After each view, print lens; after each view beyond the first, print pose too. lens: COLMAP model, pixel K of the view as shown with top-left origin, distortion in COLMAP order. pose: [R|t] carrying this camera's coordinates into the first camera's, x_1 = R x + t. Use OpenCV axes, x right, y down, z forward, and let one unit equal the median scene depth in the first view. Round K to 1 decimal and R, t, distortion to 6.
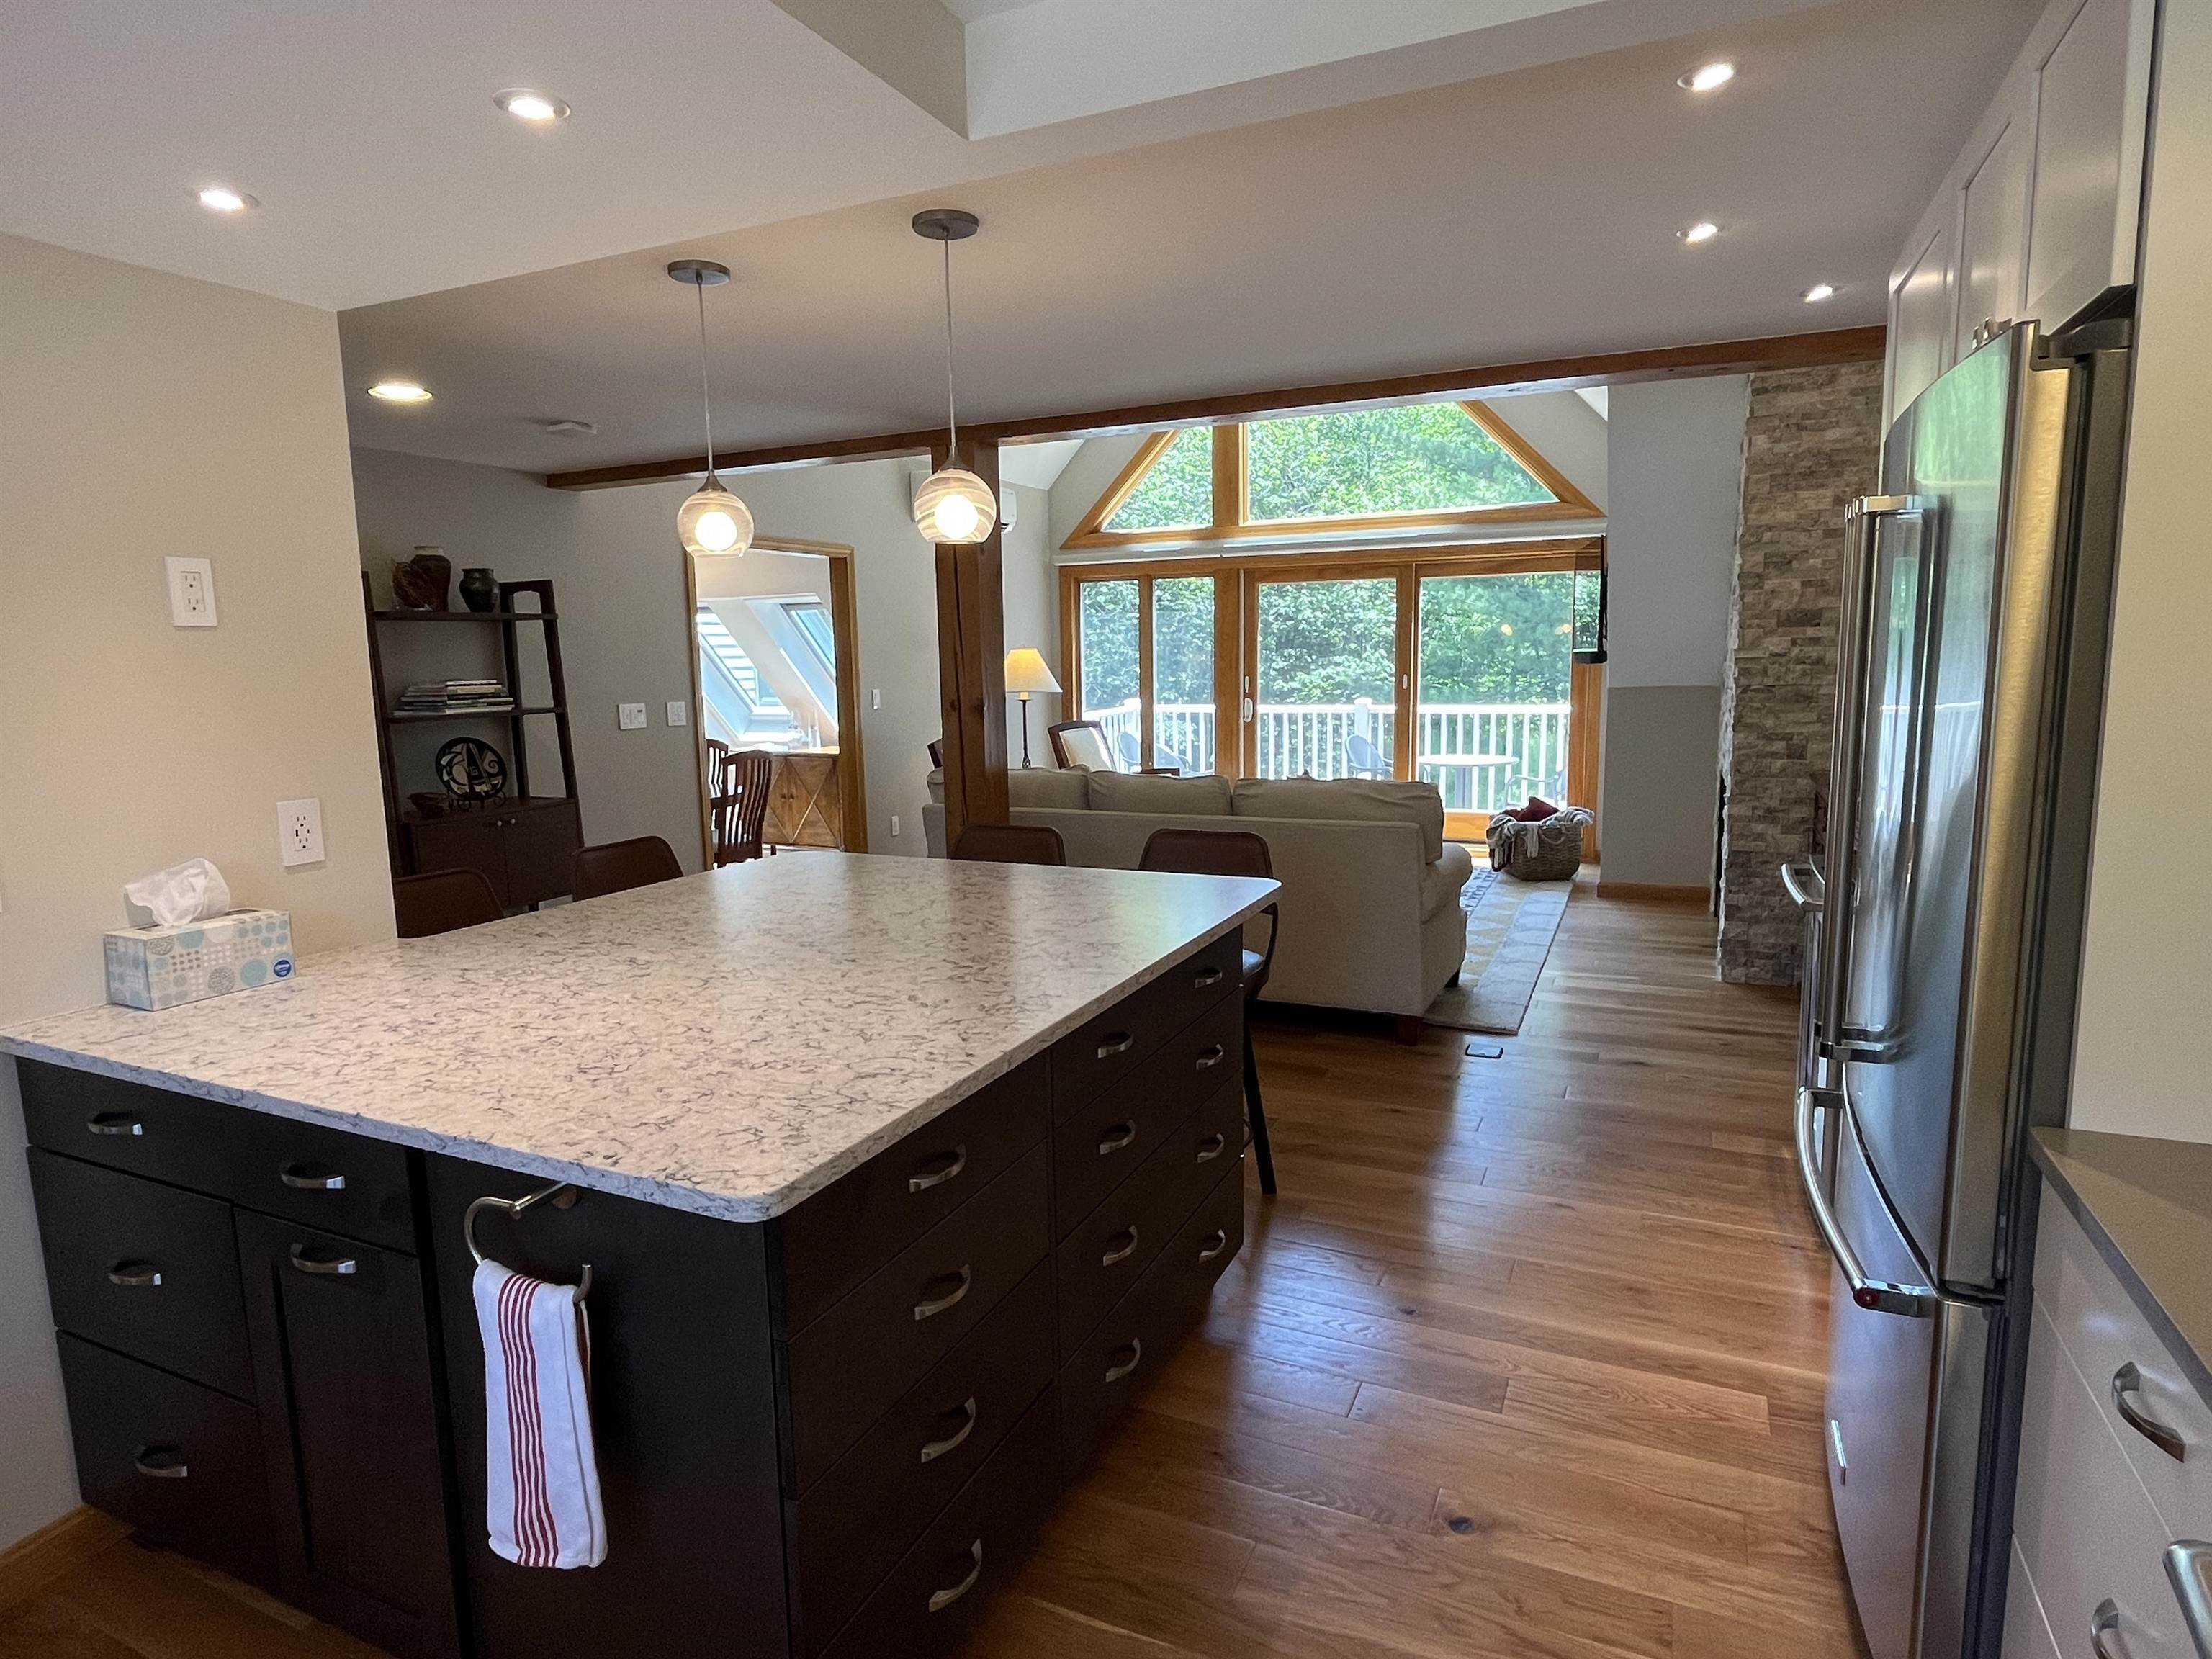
lens RADIAL K [[1222.1, 0, 1106.0], [0, 1222.1, 829.5], [0, 0, 1]] dist [0.000540, 0.000014]
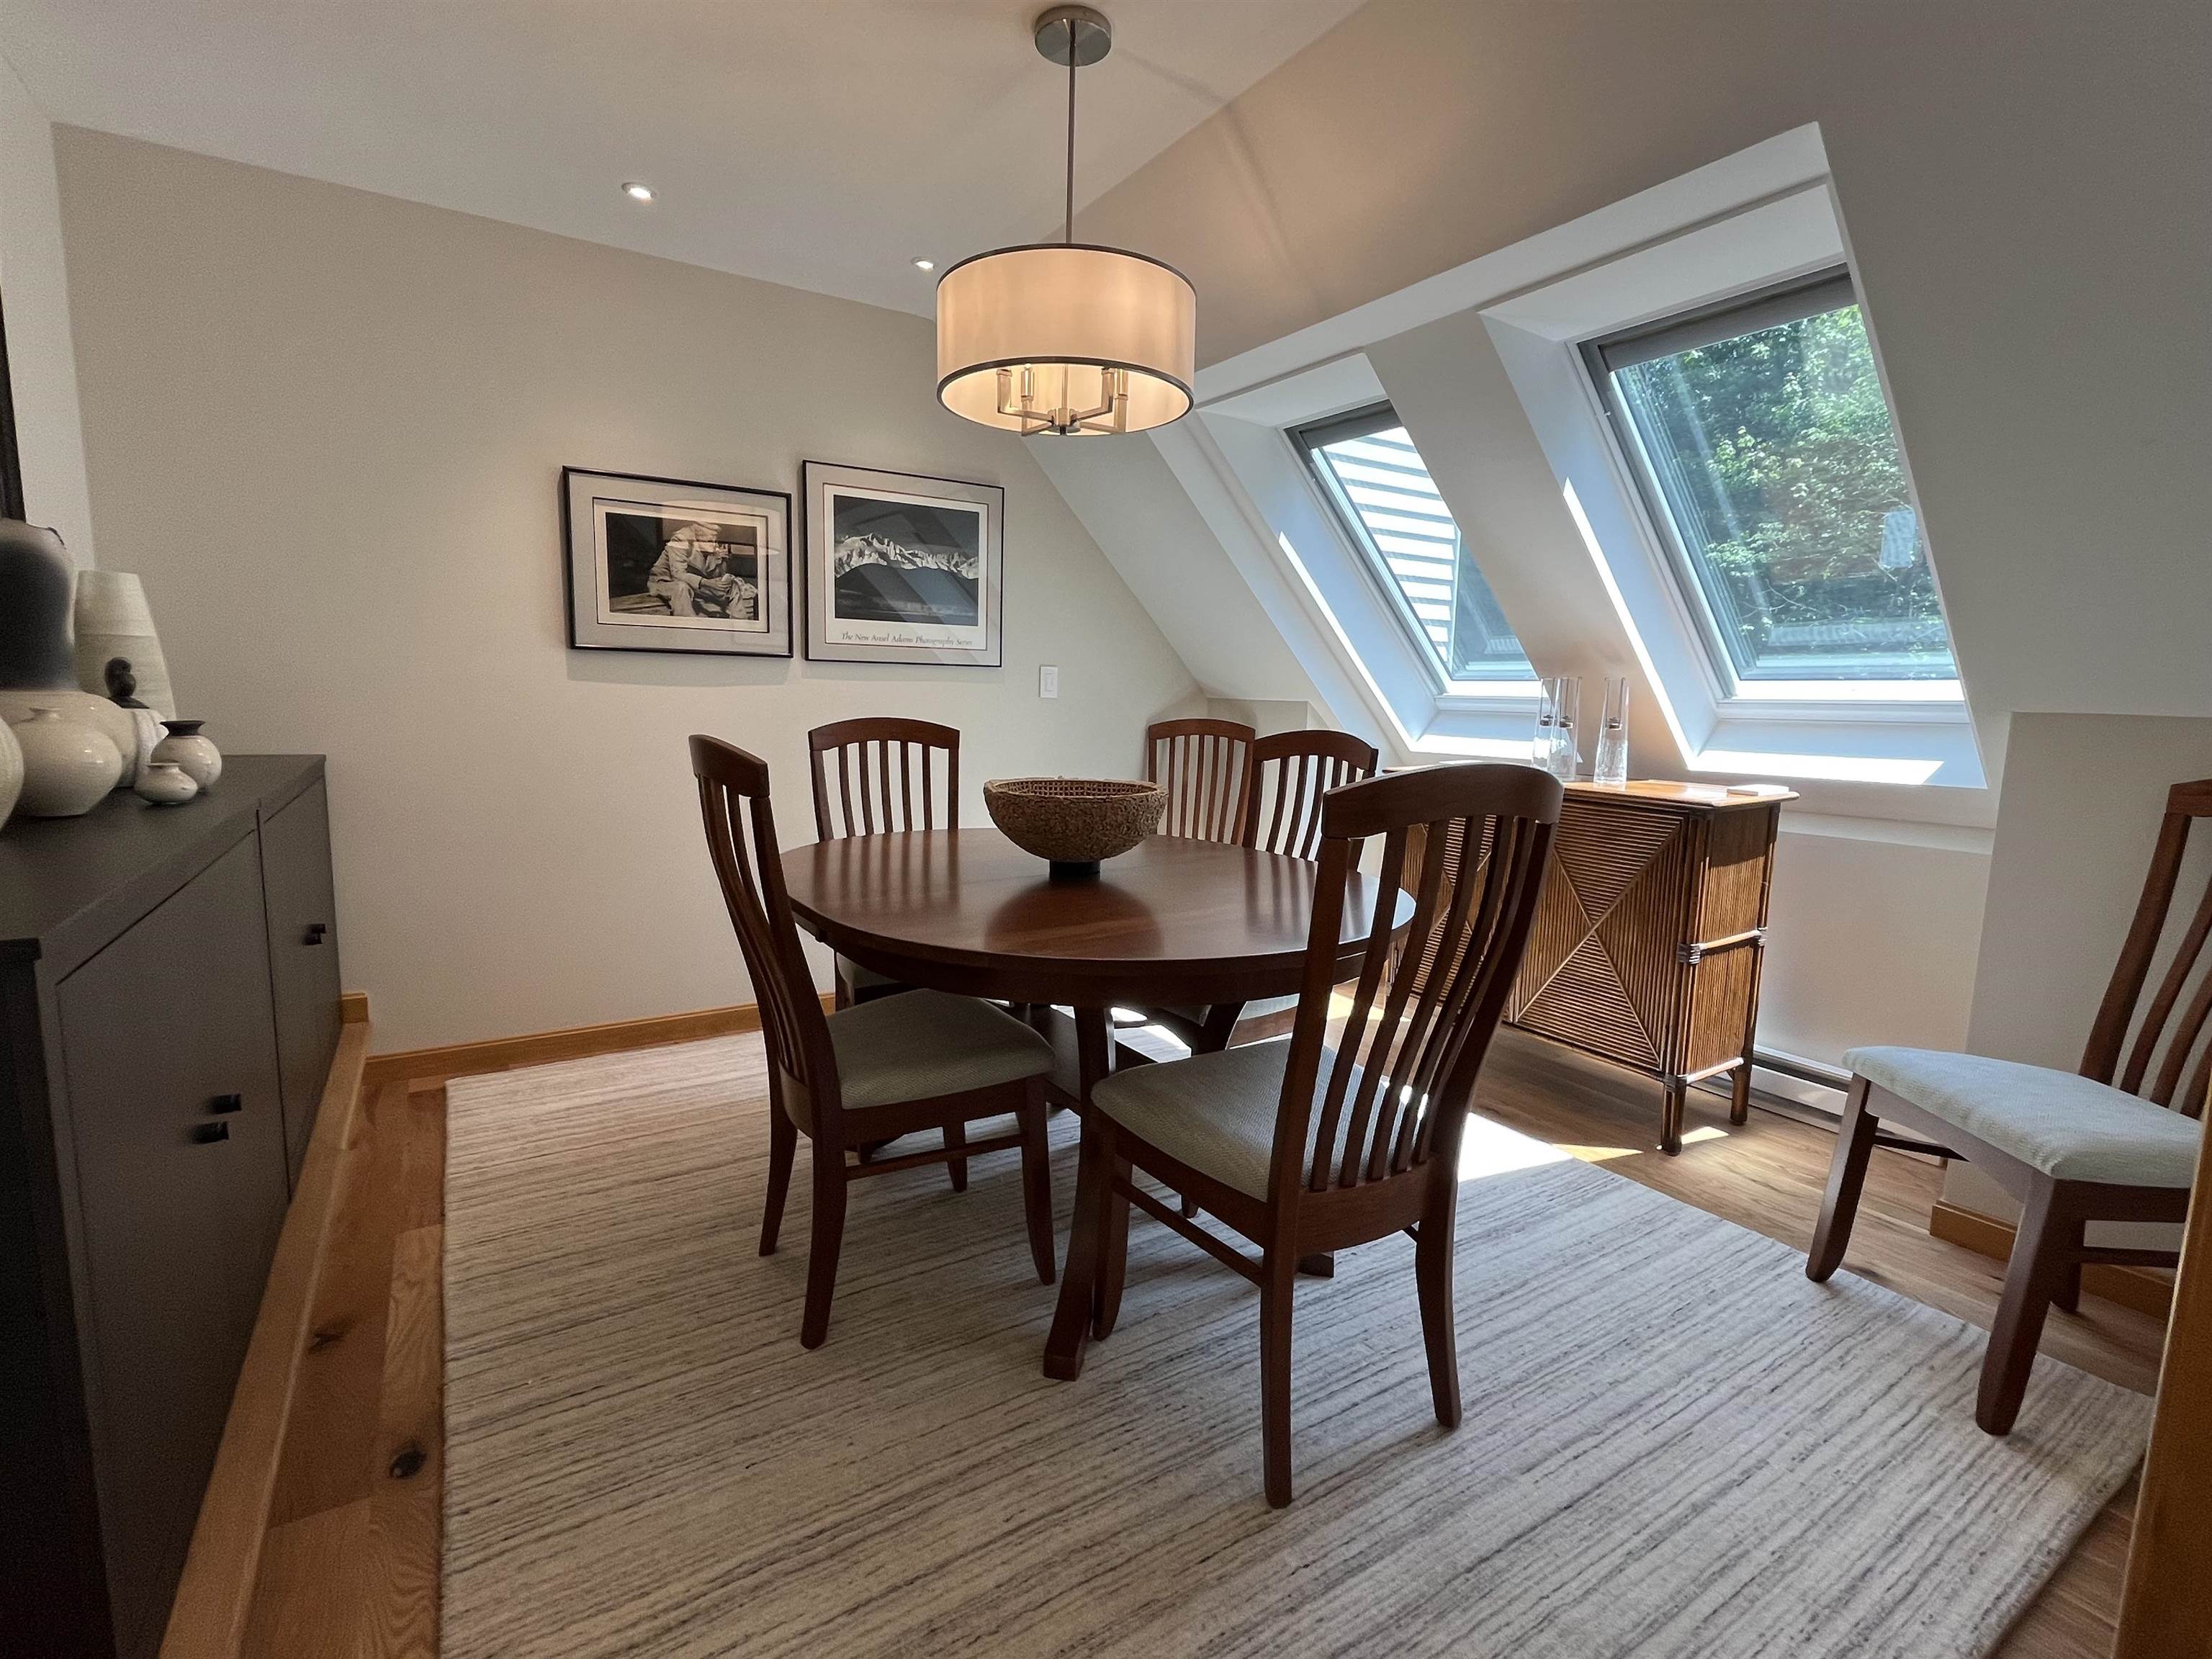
lens RADIAL K [[1039.8, 0, 1106.0], [0, 1039.8, 829.5], [0, 0, 1]] dist [-0.003097, -0.000995]
pose [[0.842344, 0.102851, -0.529034, -0.203546], [-0.108745, 0.993867, 0.020073, -0.042435], [0.527854, 0.040622, 0.848363, 0.668932]]
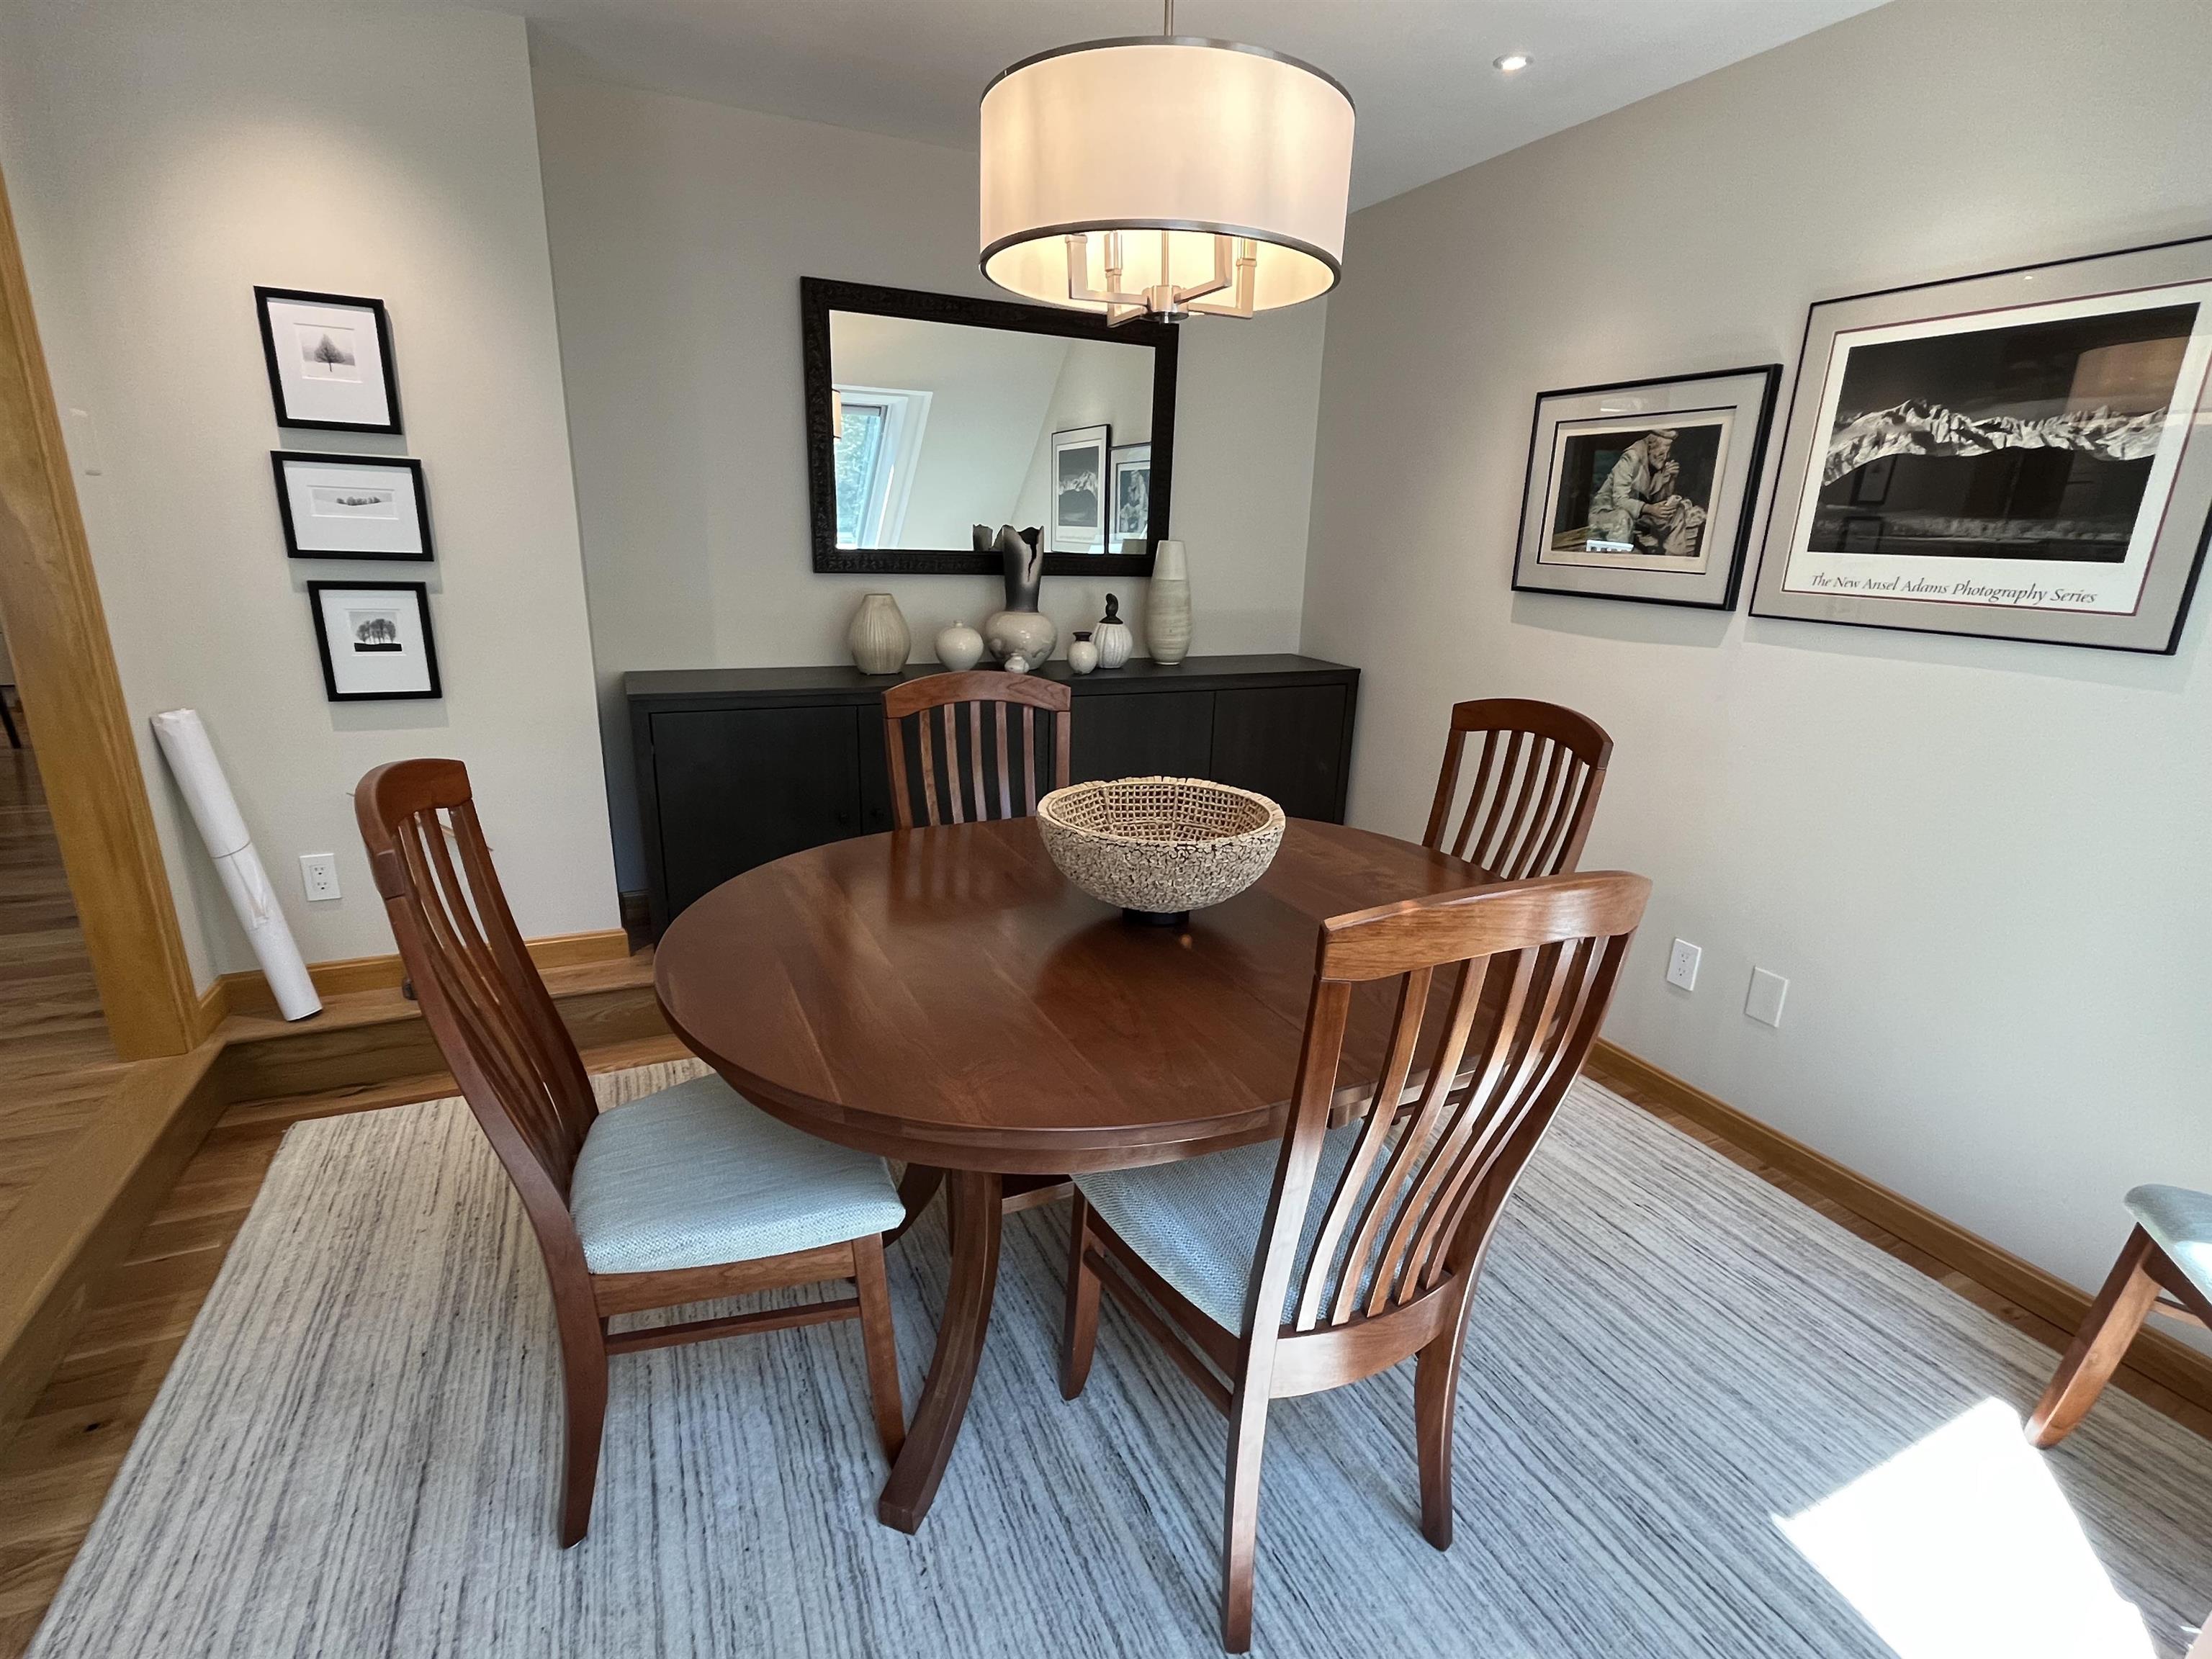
lens RADIAL K [[1039.8, 0, 1106.0], [0, 1039.8, 829.5], [0, 0, 1]] dist [-0.003097, -0.000995]
pose [[-0.653987, 0.208049, -0.727335, -0.191614], [-0.125135, 0.918446, 0.375230, -0.222733], [0.746084, 0.336411, -0.574618, 1.465662]]
